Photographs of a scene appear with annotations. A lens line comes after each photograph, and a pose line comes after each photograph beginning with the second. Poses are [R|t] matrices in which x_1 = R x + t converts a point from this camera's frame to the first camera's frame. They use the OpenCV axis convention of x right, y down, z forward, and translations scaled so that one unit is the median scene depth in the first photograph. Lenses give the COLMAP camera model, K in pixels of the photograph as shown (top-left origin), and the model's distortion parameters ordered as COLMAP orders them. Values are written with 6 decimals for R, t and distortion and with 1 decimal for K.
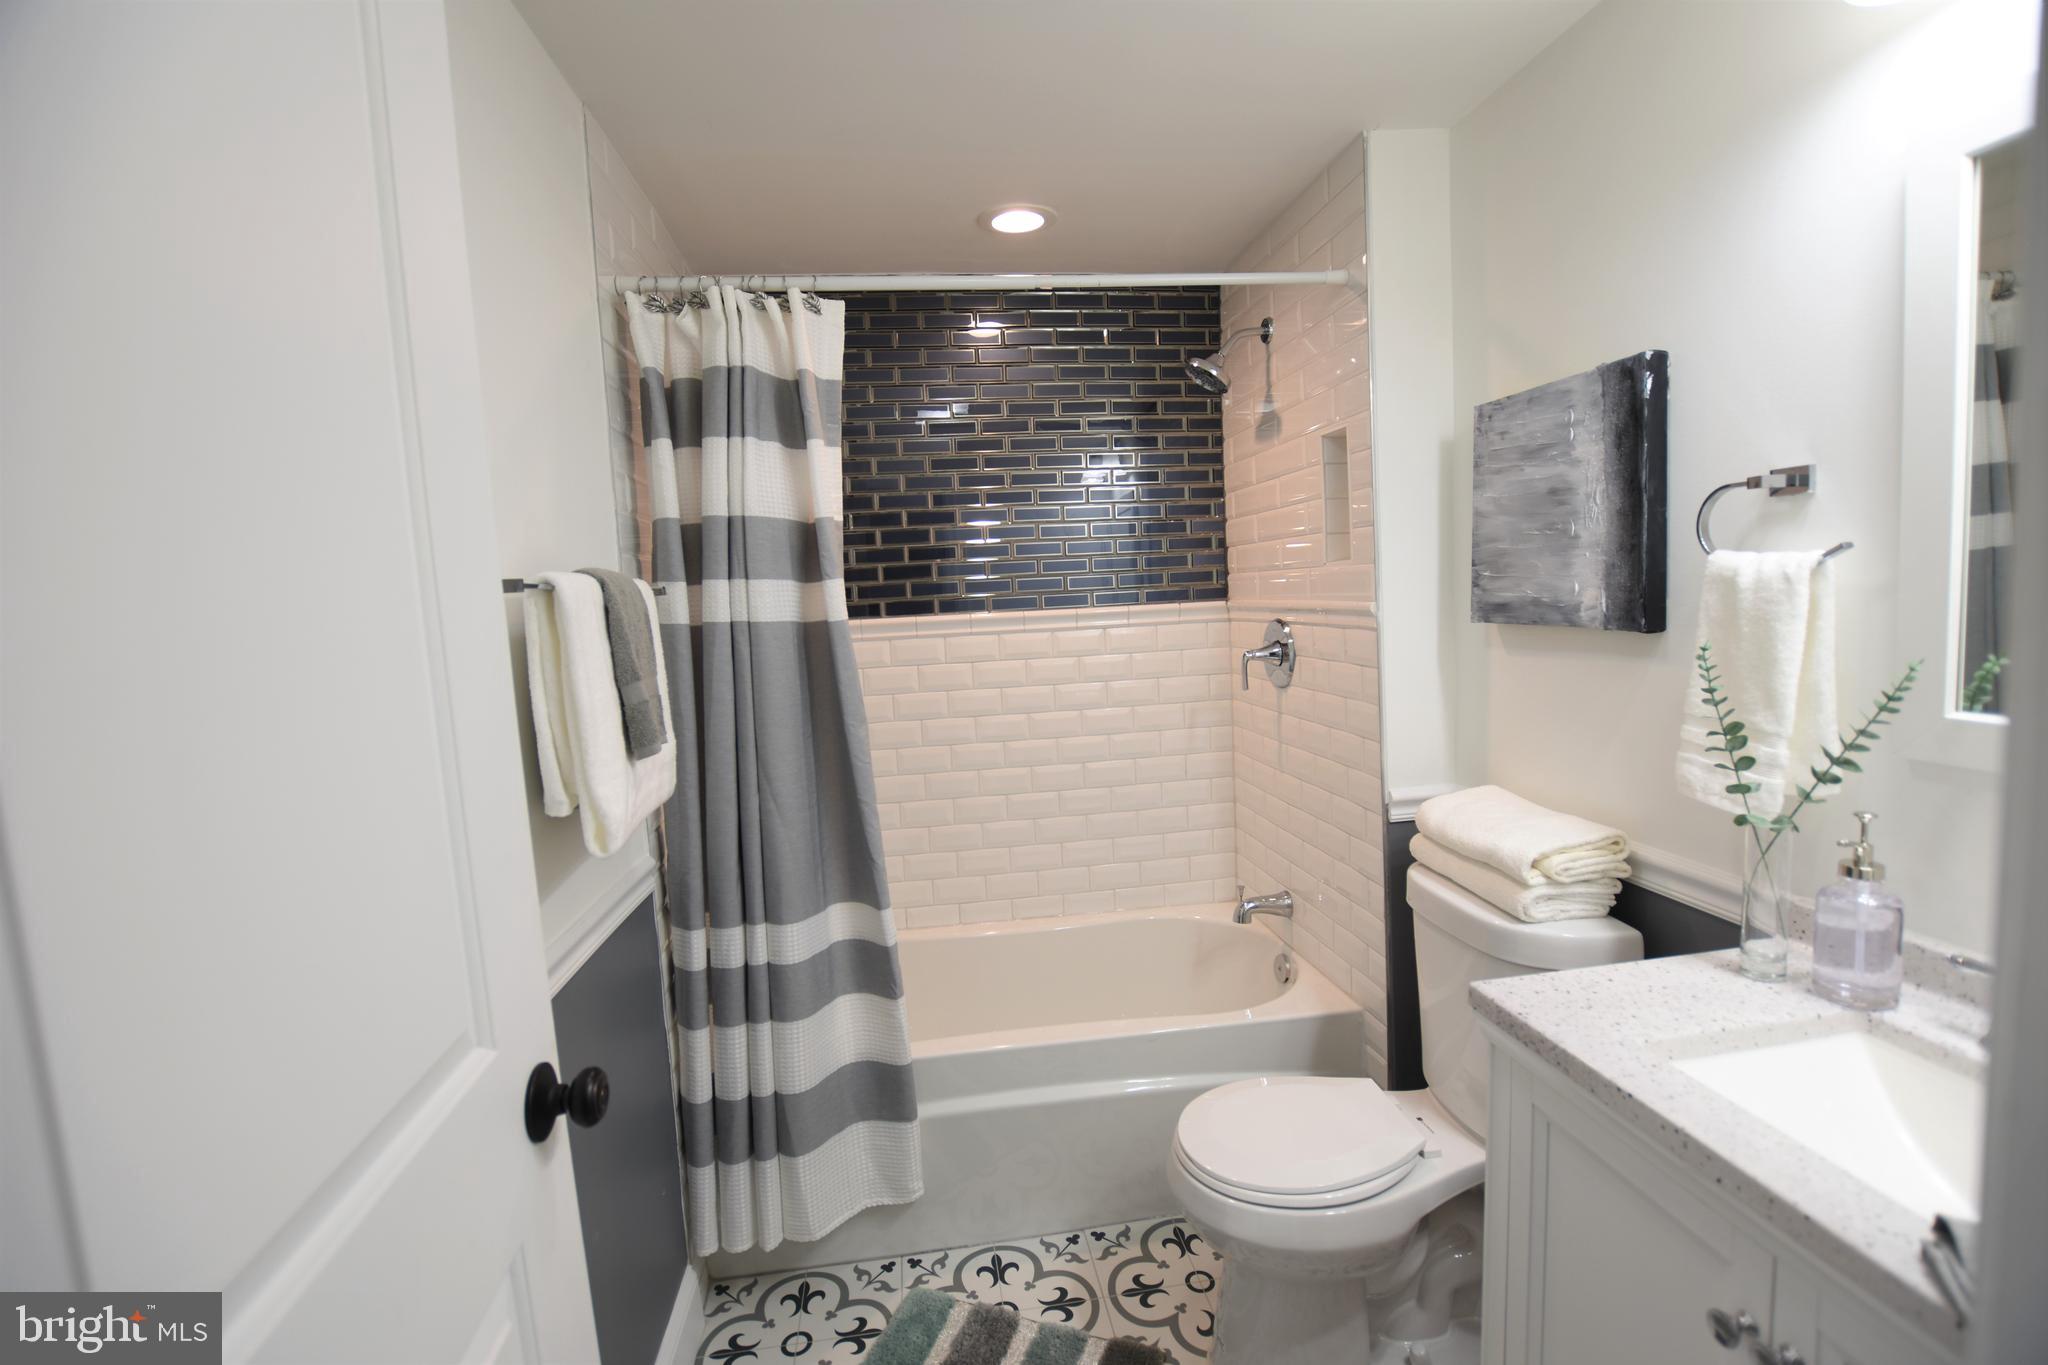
lens RADIAL K [[902.6, 0, 1029.7], [0, 902.6, 682.3], [0, 0, 1]] dist [-0.028610, 0.003430]
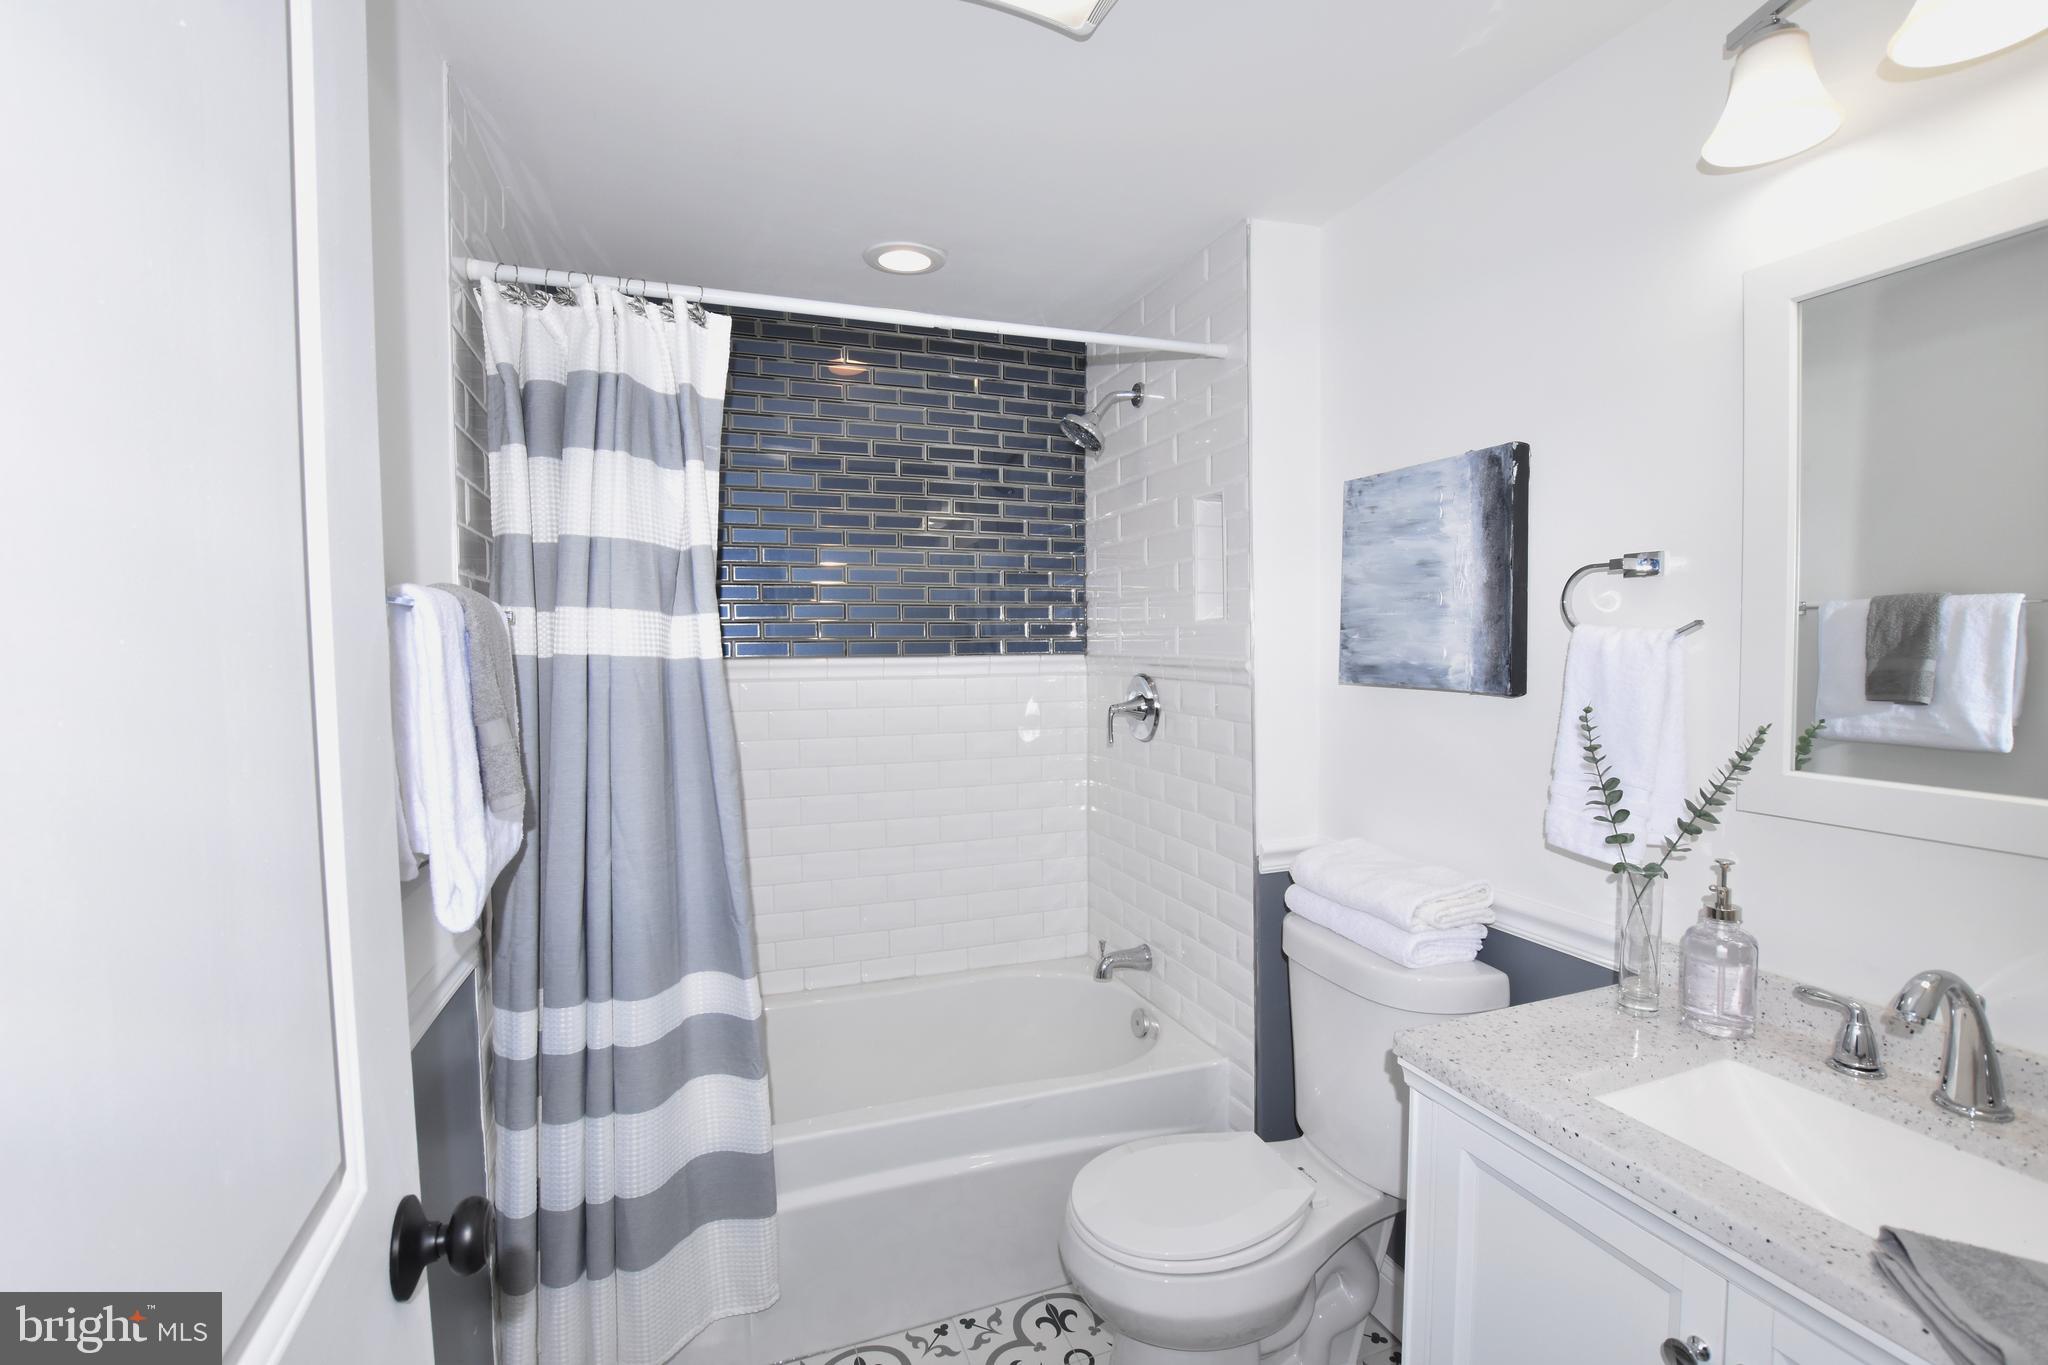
lens RADIAL K [[902.6, 0, 1026.6], [0, 902.6, 683.4], [0, 0, 1]] dist [-0.028610, 0.003430]
pose [[0.975435, 0.031558, 0.218017, -0.100058], [-0.019162, 0.998090, -0.058738, 0.003909], [-0.219454, 0.053117, 0.974176, 0.046464]]
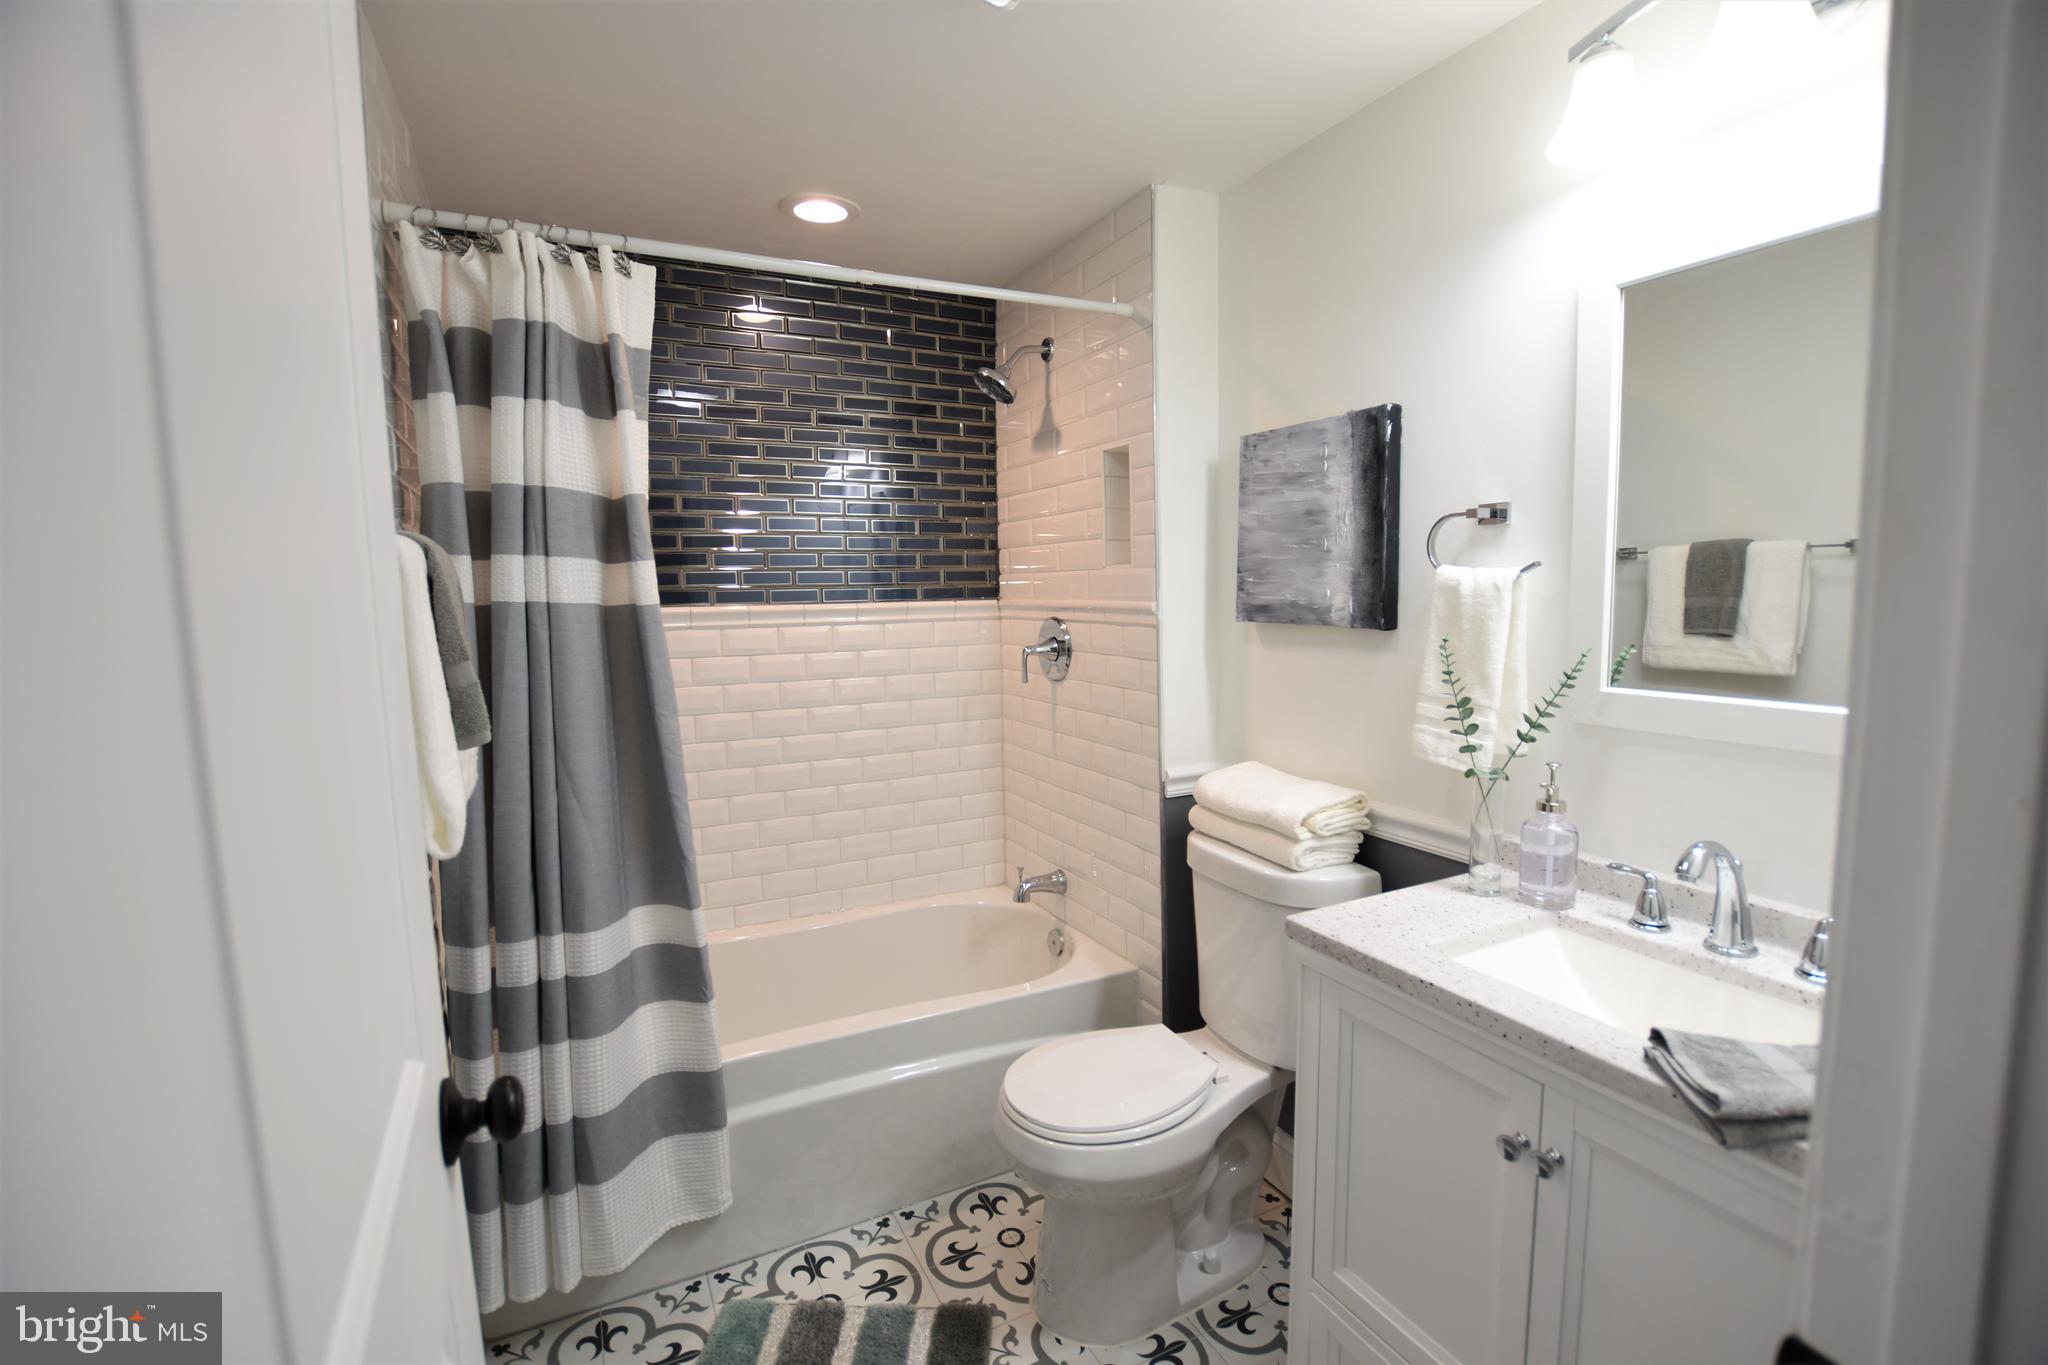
lens RADIAL K [[902.6, 0, 1026.0], [0, 902.6, 682.5], [0, 0, 1]] dist [-0.028610, 0.003430]
pose [[0.945202, 0.001065, 0.326485, -0.147225], [0.000662, 0.999986, -0.005178, 0.018259], [-0.326486, 0.005110, 0.945188, -0.015095]]
